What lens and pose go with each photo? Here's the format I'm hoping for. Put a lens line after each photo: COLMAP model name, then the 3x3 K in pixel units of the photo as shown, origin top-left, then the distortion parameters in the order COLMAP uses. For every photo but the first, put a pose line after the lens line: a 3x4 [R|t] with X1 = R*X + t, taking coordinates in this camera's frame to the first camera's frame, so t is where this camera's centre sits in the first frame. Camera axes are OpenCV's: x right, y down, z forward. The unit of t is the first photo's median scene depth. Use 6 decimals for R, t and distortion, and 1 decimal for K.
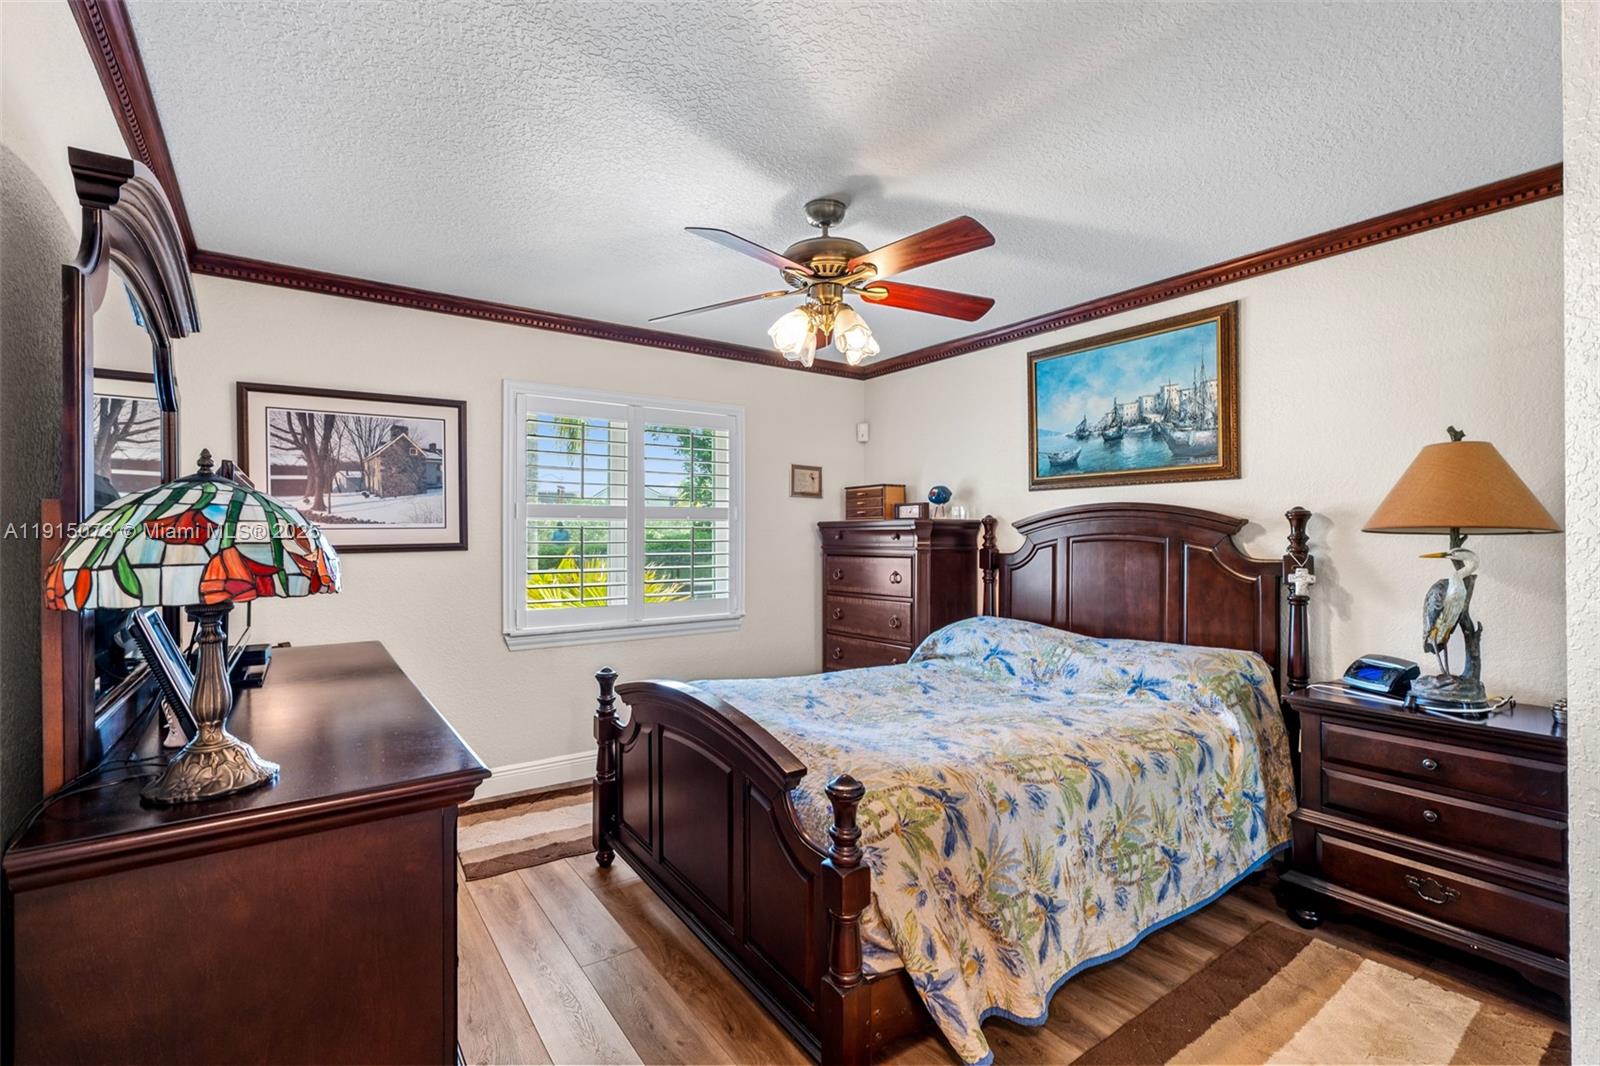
lens RADIAL K [[713.4, 0, 797.9], [0, 713.4, 534.6], [0, 0, 1]] dist [-0.000567, 0.001343]
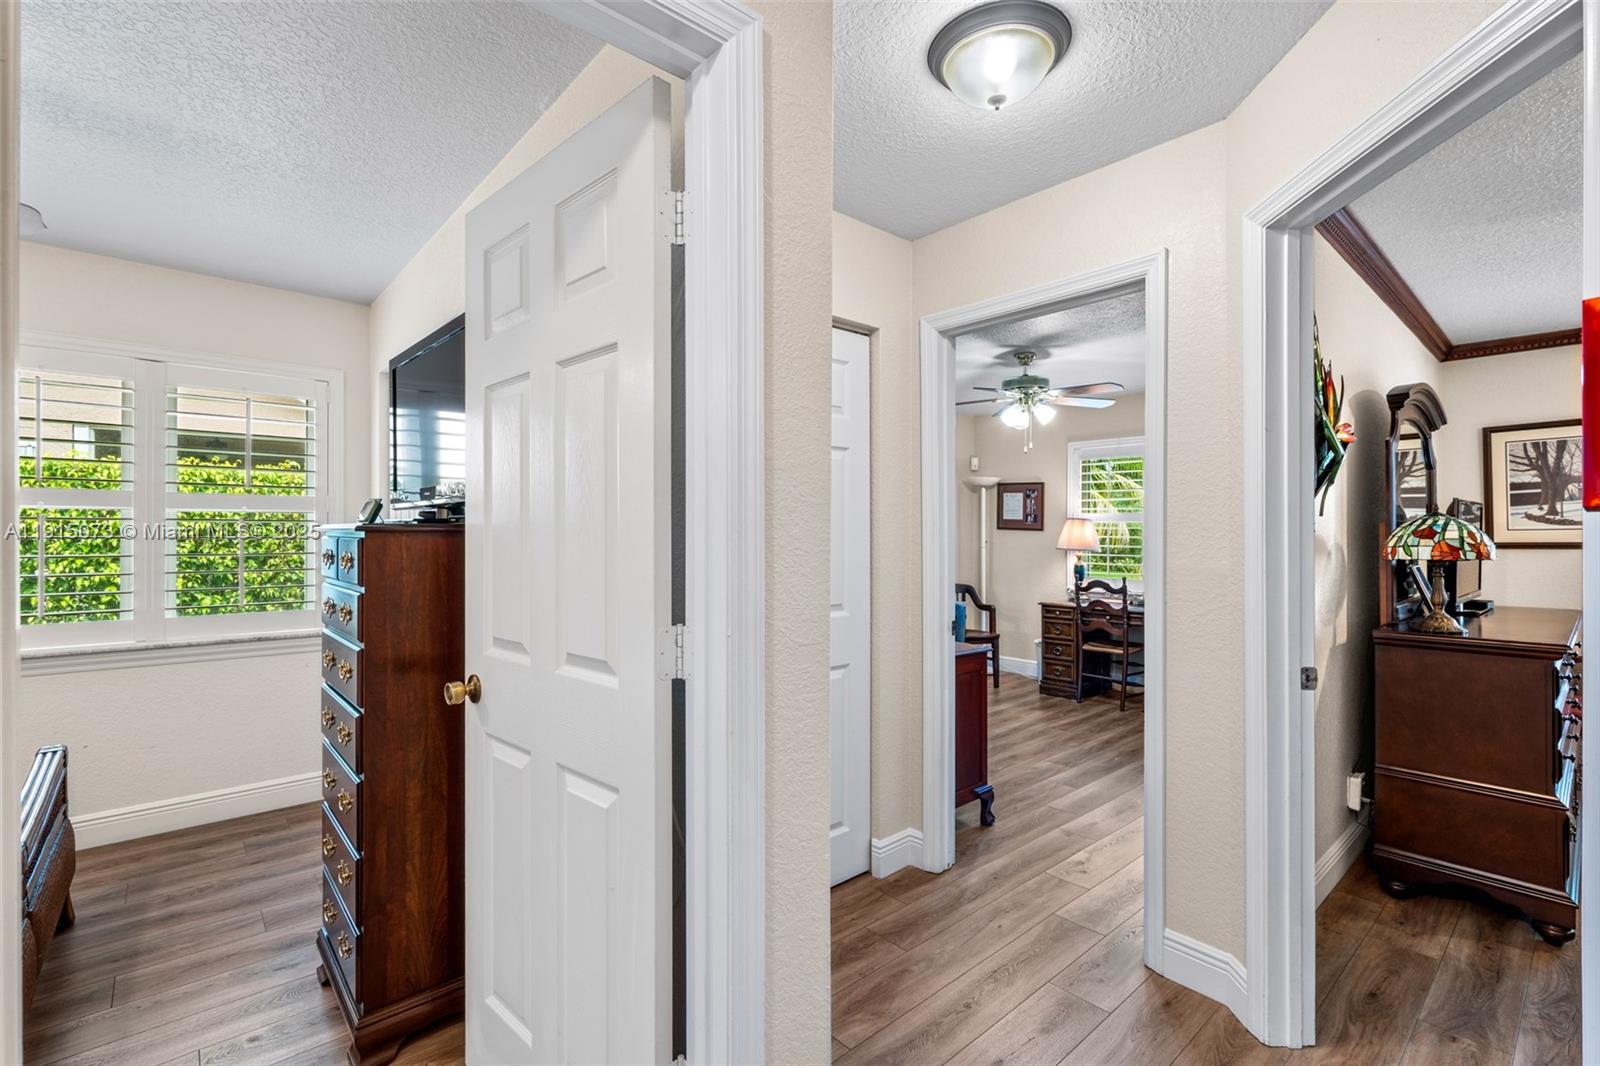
lens RADIAL K [[713.4, 0, 800.2], [0, 713.4, 529.7], [0, 0, 1]] dist [-0.000567, 0.001343]
pose [[0.104583, -0.006252, -0.994496, 1.344538], [0.003336, 0.999977, -0.005935, -0.011538], [0.994511, -0.002697, 0.104602, -1.400659]]
